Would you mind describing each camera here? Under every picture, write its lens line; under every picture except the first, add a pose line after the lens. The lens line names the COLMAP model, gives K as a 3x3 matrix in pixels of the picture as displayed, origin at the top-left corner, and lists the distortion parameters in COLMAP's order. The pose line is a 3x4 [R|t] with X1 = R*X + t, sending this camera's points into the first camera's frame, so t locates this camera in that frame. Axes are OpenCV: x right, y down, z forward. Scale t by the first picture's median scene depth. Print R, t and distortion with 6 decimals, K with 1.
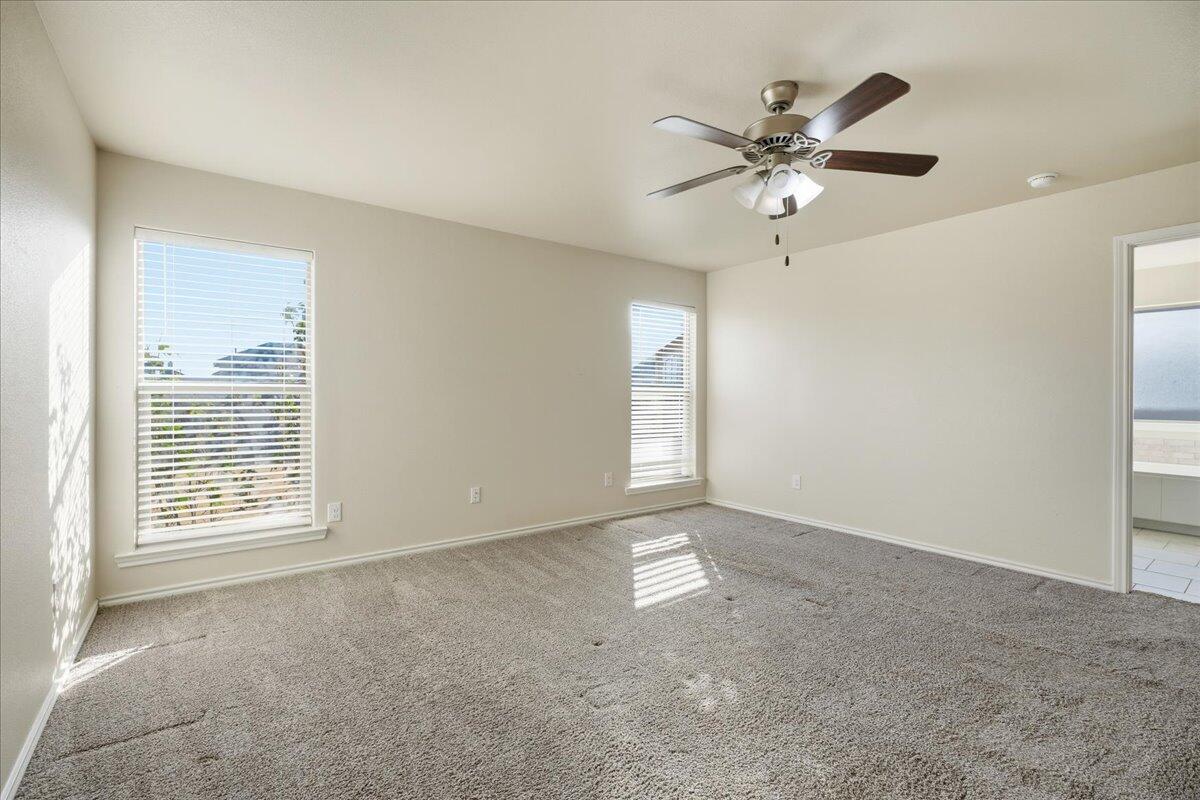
lens RADIAL K [[525.4, 0, 563.9], [0, 525.4, 398.9], [0, 0, 1]] dist [-0.004283, 0.000572]
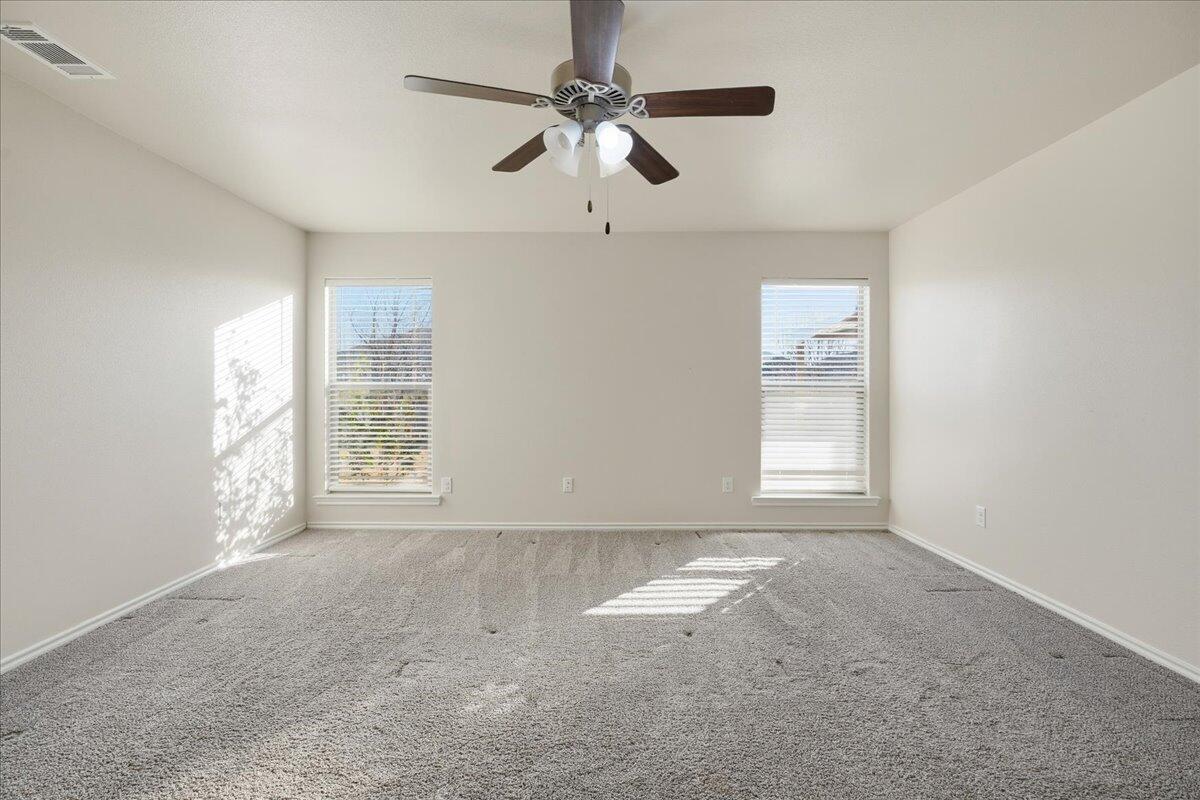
lens RADIAL K [[525.4, 0, 596.4], [0, 525.4, 392.9], [0, 0, 1]] dist [-0.004283, 0.000572]
pose [[0.810942, 0.000198, -0.585127, 0.561211], [-0.003252, 0.999986, -0.004170, 0.002116], [0.585118, 0.005285, 0.810931, 0.191346]]
